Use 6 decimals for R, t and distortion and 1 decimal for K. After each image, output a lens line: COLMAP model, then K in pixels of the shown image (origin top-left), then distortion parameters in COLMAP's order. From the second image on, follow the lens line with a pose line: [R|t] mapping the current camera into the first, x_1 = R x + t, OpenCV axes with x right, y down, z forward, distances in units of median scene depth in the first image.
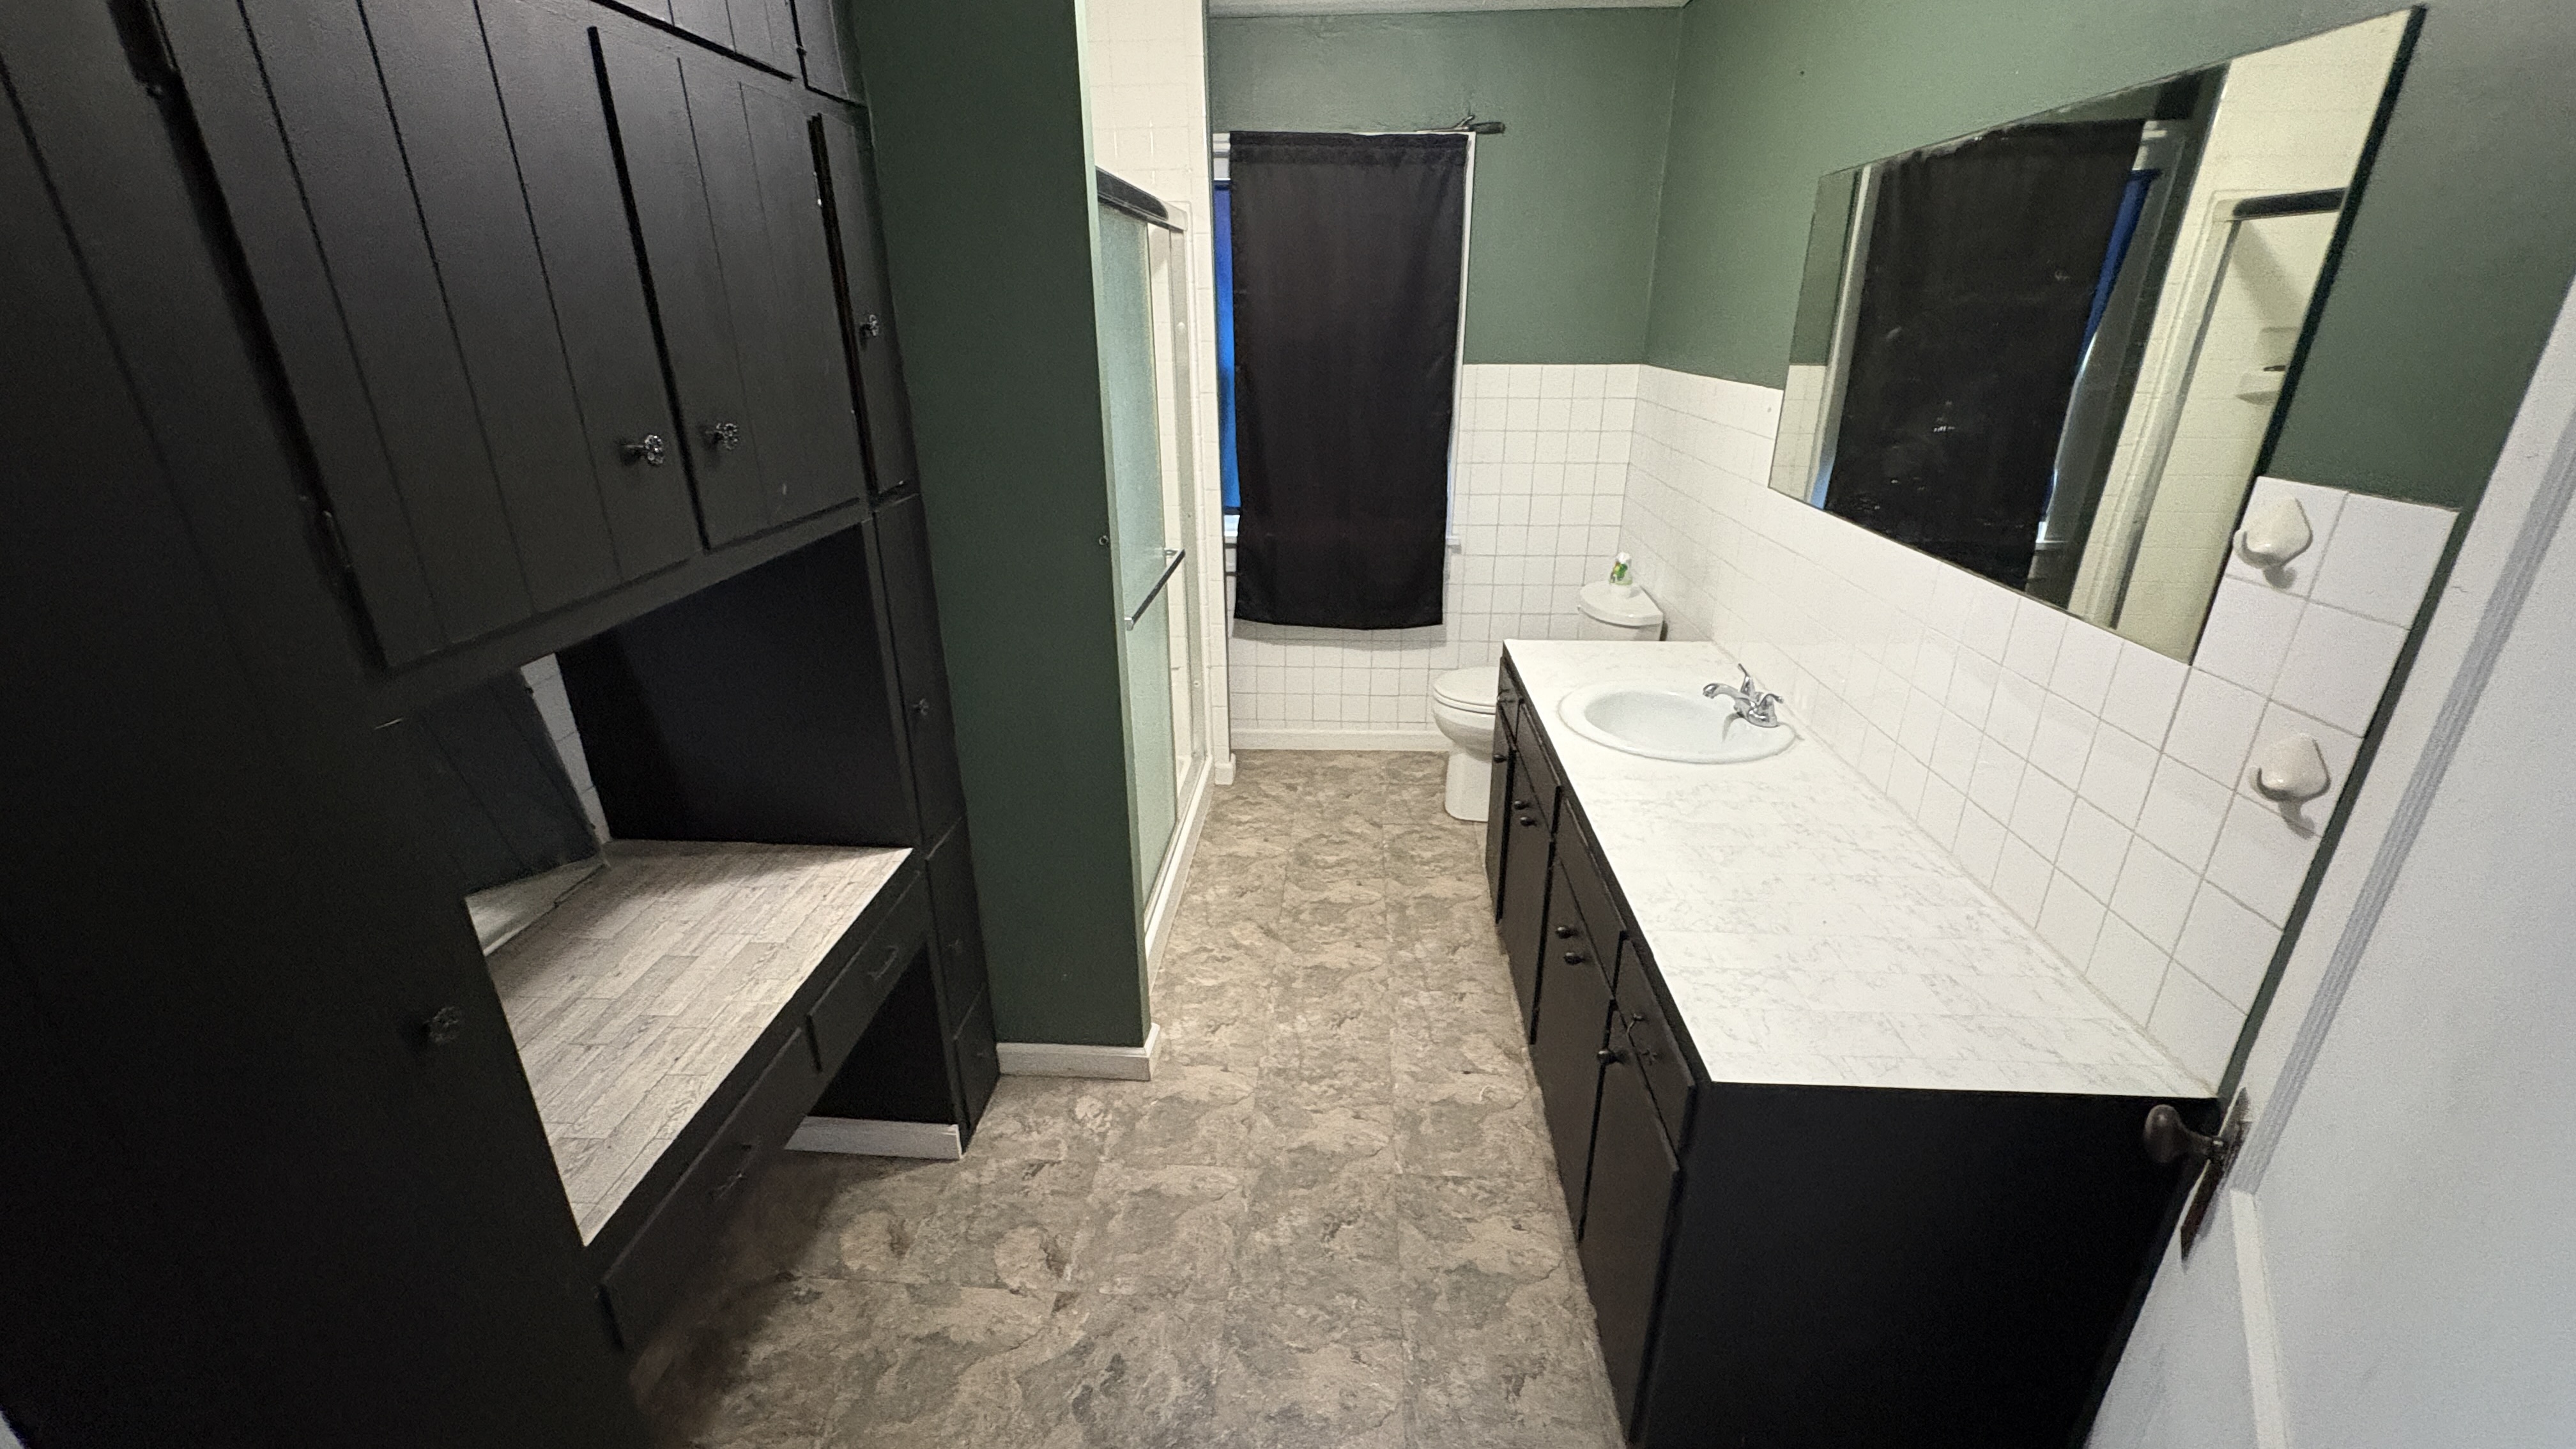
lens RADIAL K [[1028.5, 0, 1288.0], [0, 1028.5, 724.5], [0, 0, 1]] dist [0.001356, 0.000317]
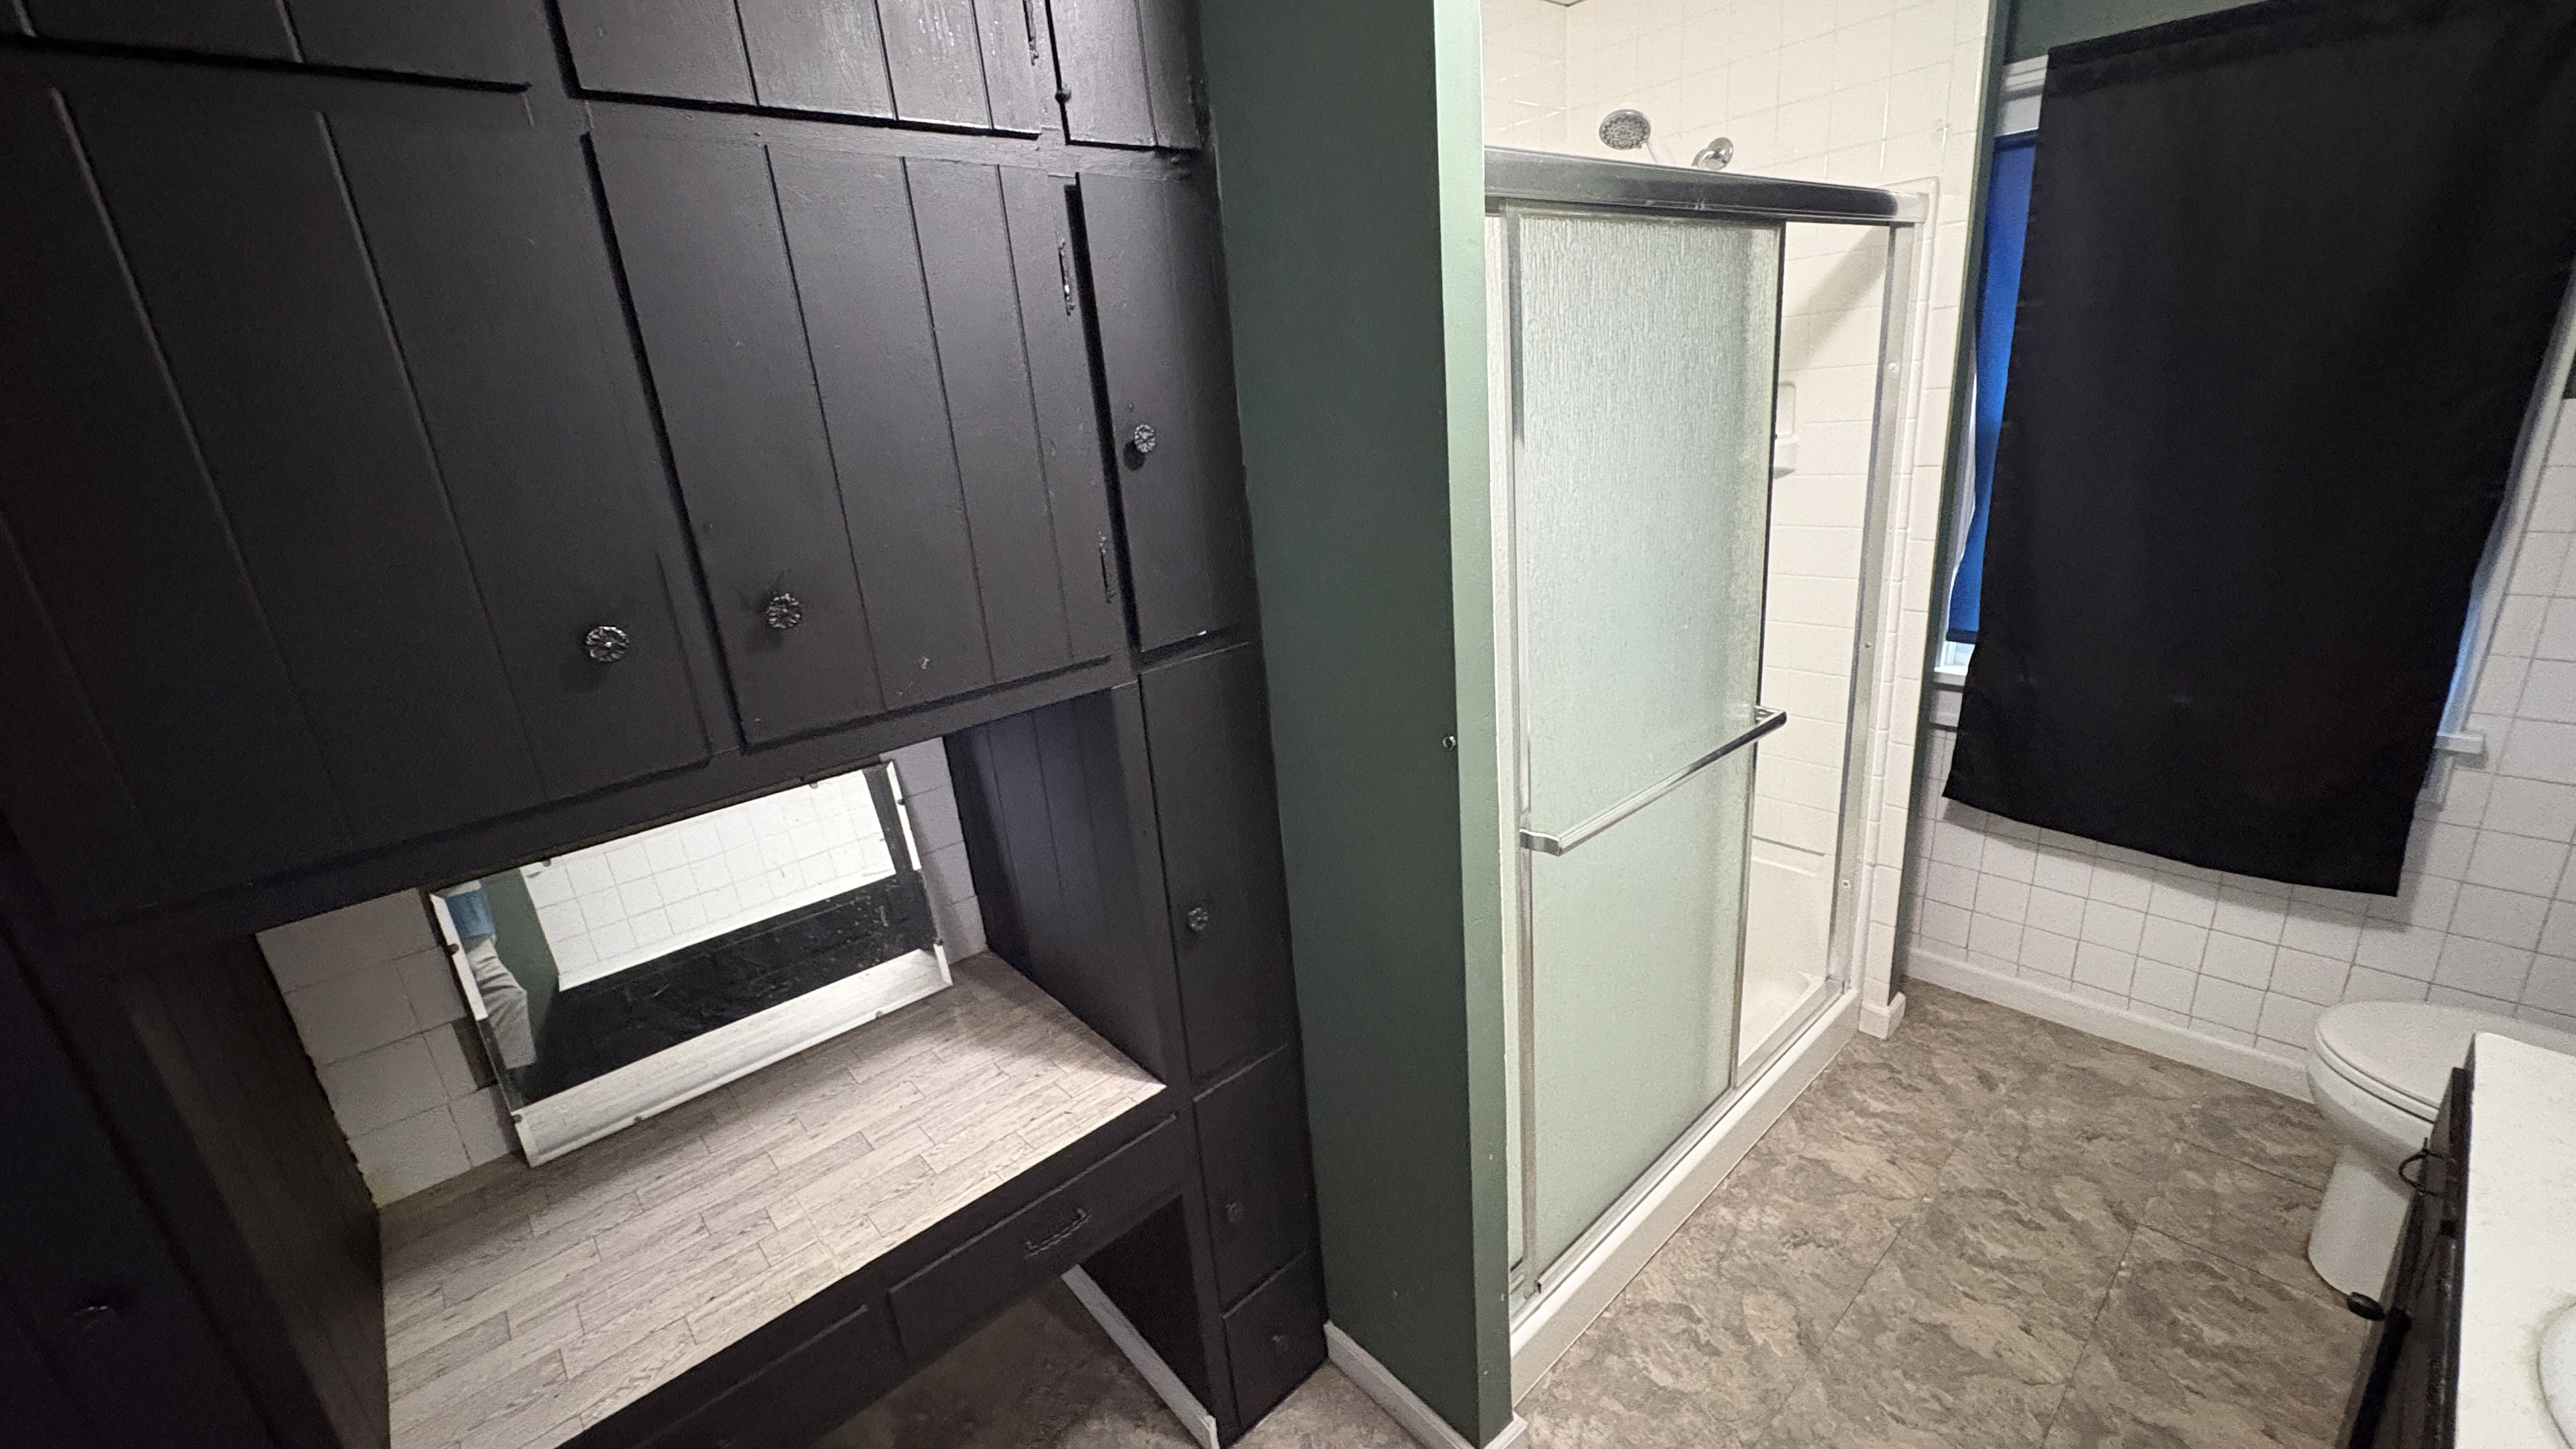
lens RADIAL K [[1028.5, 0, 1288.0], [0, 1028.5, 724.5], [0, 0, 1]] dist [0.001356, 0.000317]
pose [[0.708361, 0.167046, -0.685799, 0.111535], [-0.187495, 0.981218, 0.045341, -0.117599], [0.680493, 0.096466, 0.726377, 0.270739]]
